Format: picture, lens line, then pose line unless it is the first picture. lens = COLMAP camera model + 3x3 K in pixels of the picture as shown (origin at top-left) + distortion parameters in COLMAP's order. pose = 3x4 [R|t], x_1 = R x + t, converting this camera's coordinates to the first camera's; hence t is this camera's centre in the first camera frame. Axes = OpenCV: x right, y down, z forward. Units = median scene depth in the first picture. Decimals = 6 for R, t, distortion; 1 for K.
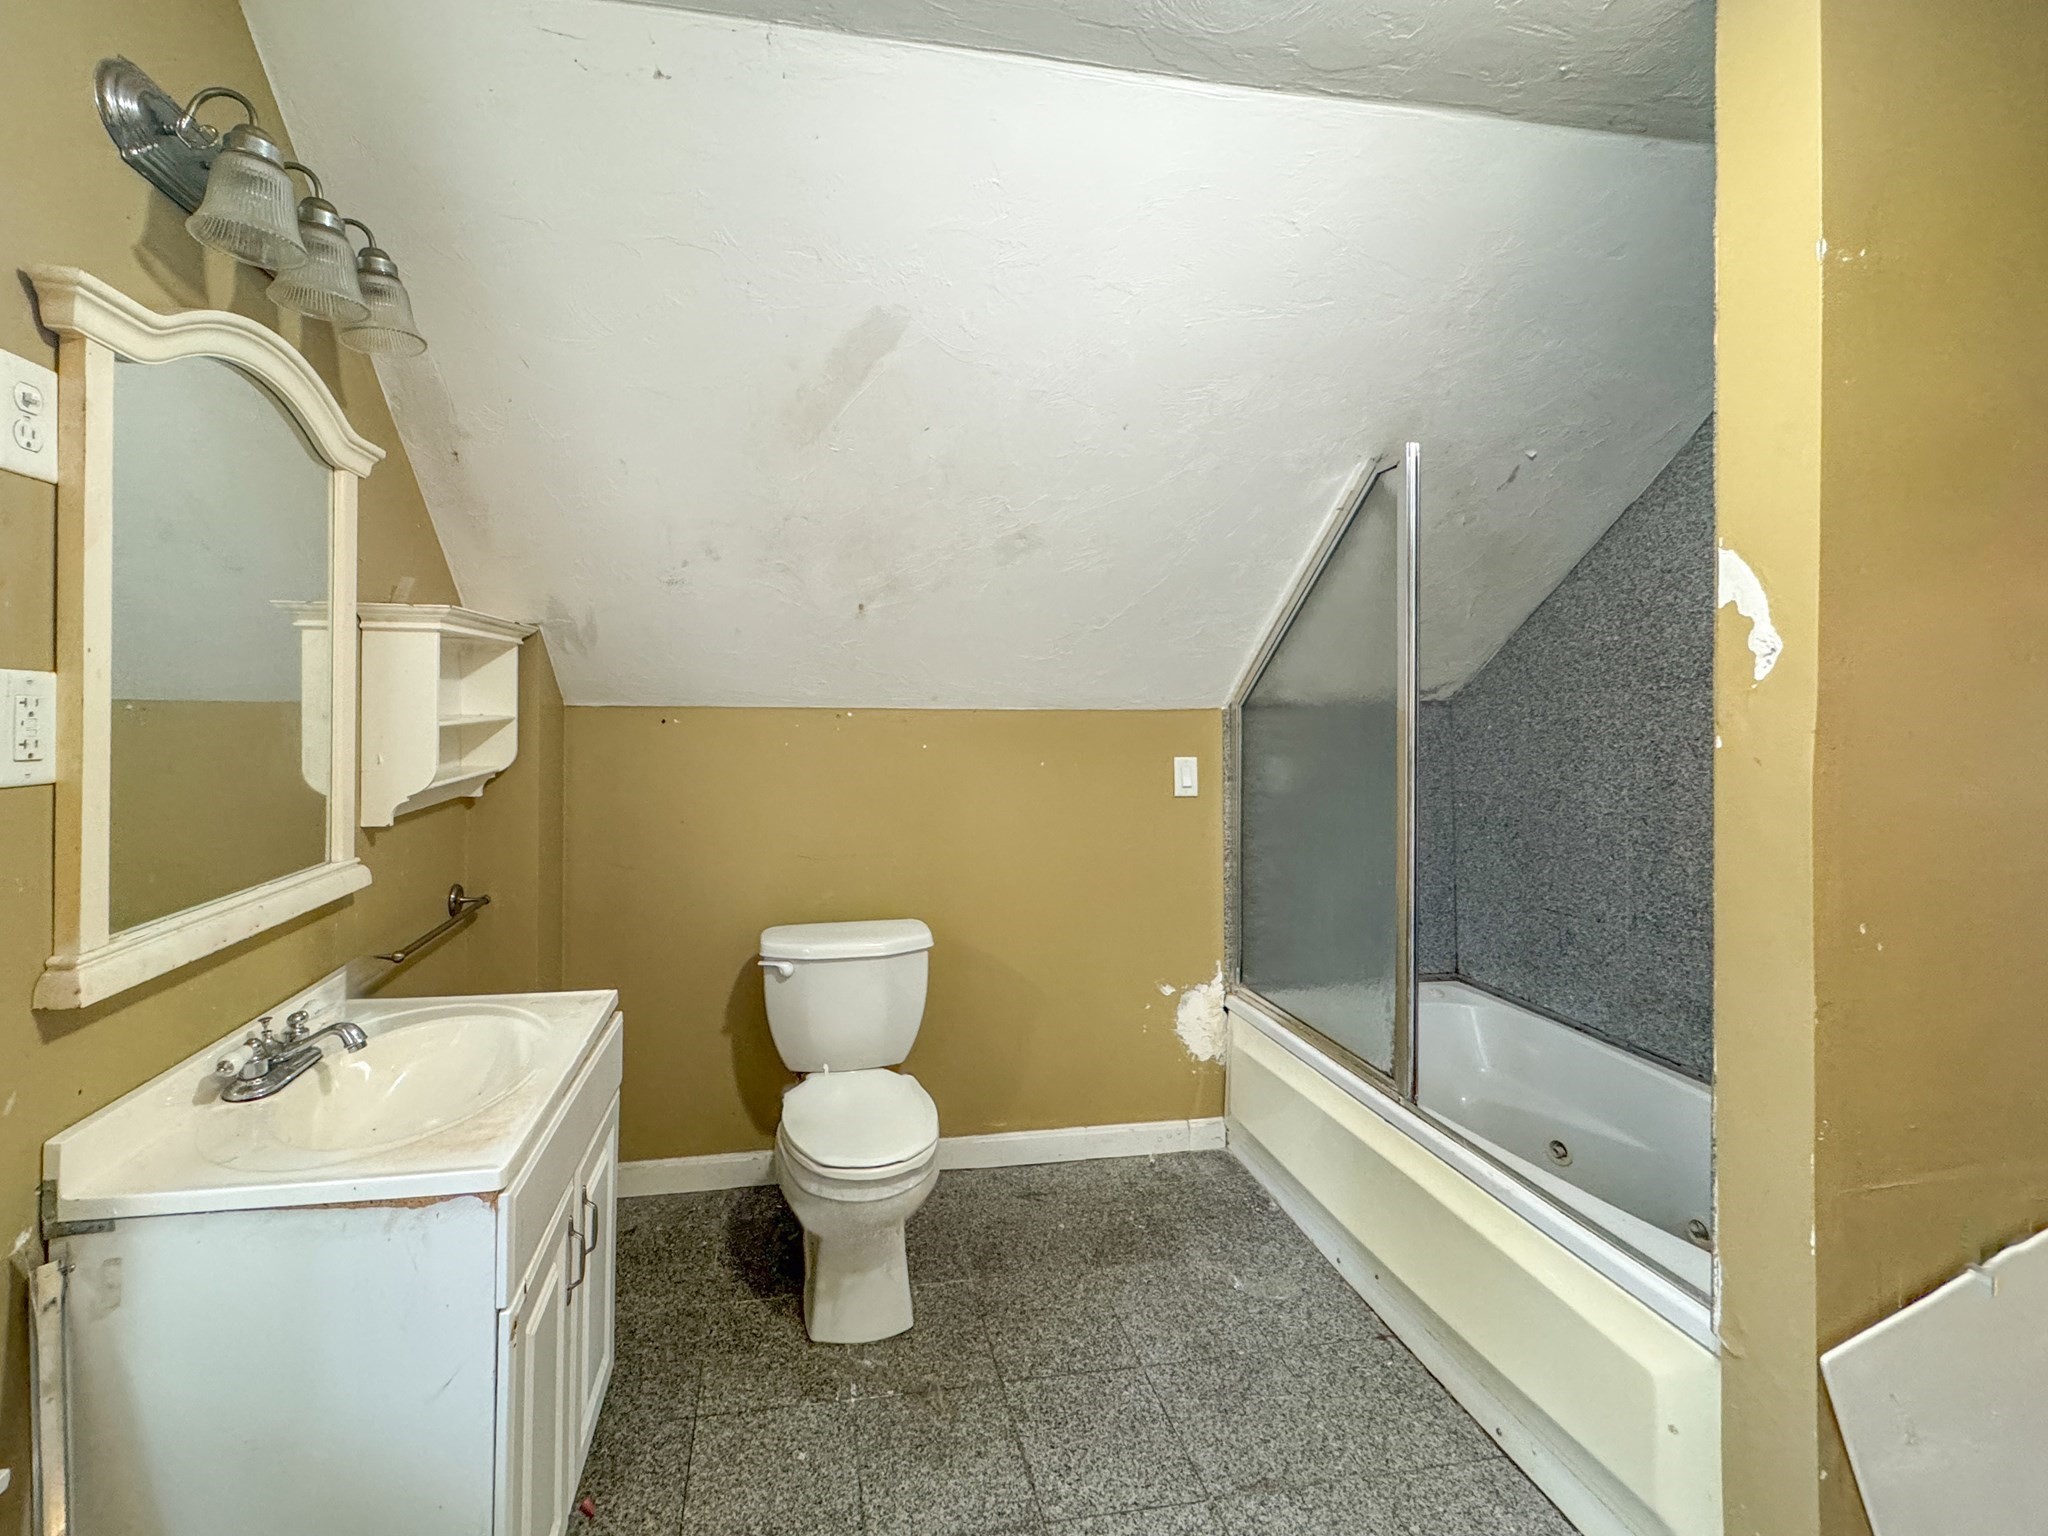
lens RADIAL K [[877.4, 0, 949.4], [0, 877.4, 706.4], [0, 0, 1]] dist [-0.006224, 0.001469]
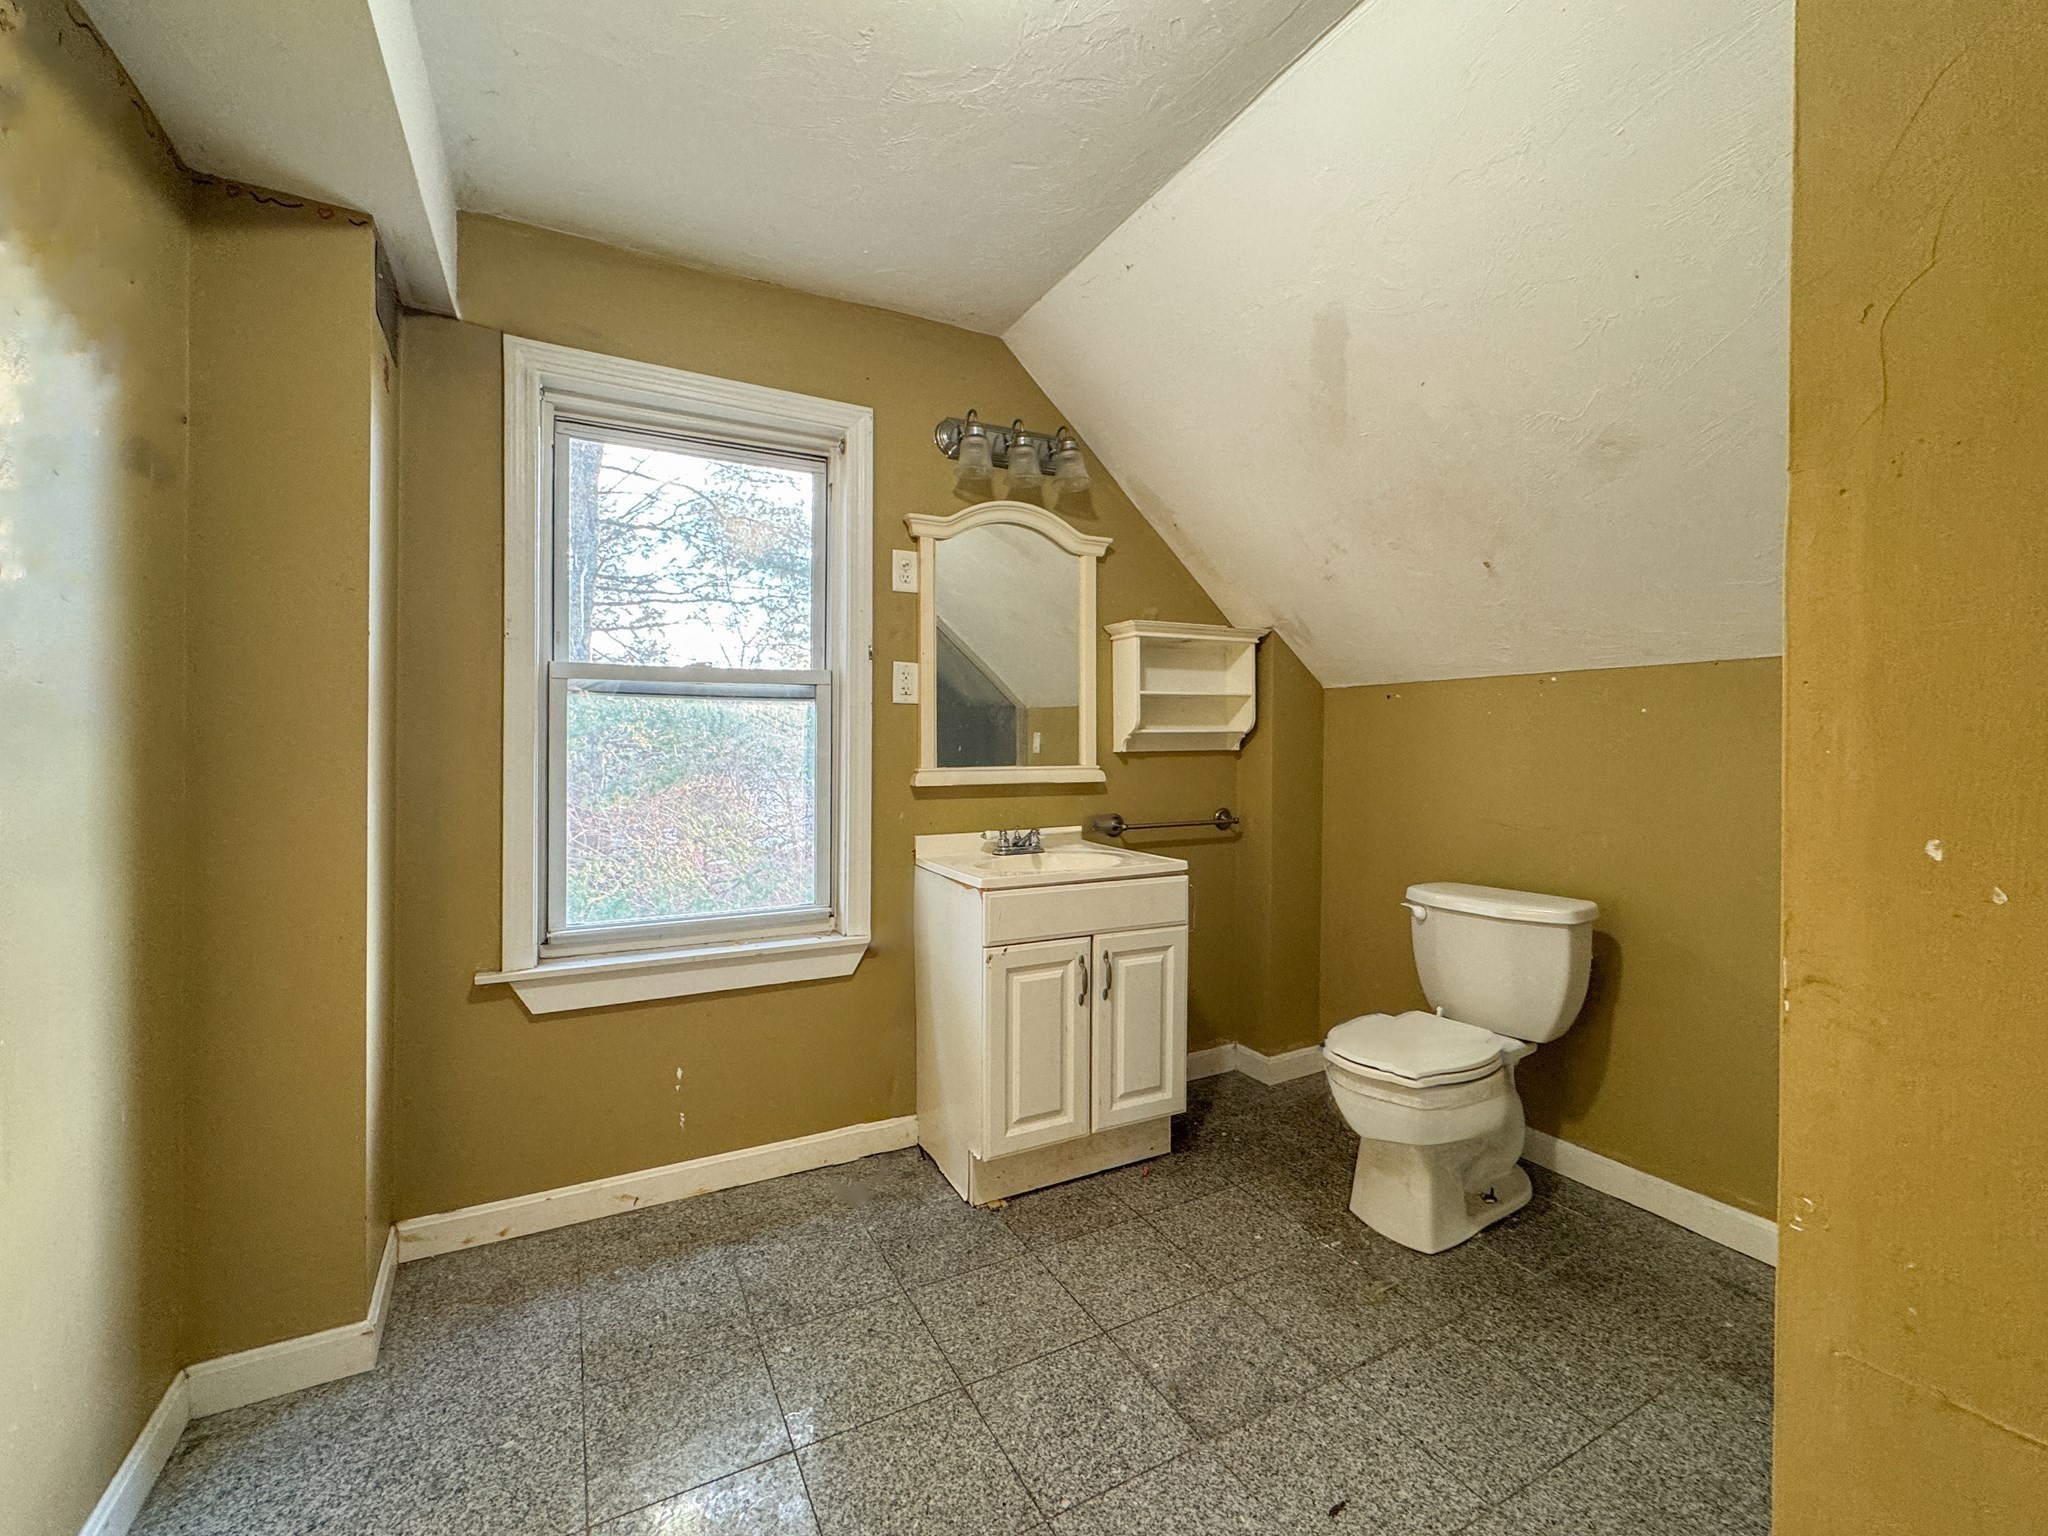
lens RADIAL K [[877.4, 0, 1021.8], [0, 877.4, 759.8], [0, 0, 1]] dist [-0.006224, 0.001469]
pose [[0.308763, 0.003707, -0.951132, 0.789014], [0.001481, 0.999989, 0.004378, 0.118558], [0.951138, -0.002760, 0.308754, 0.220941]]
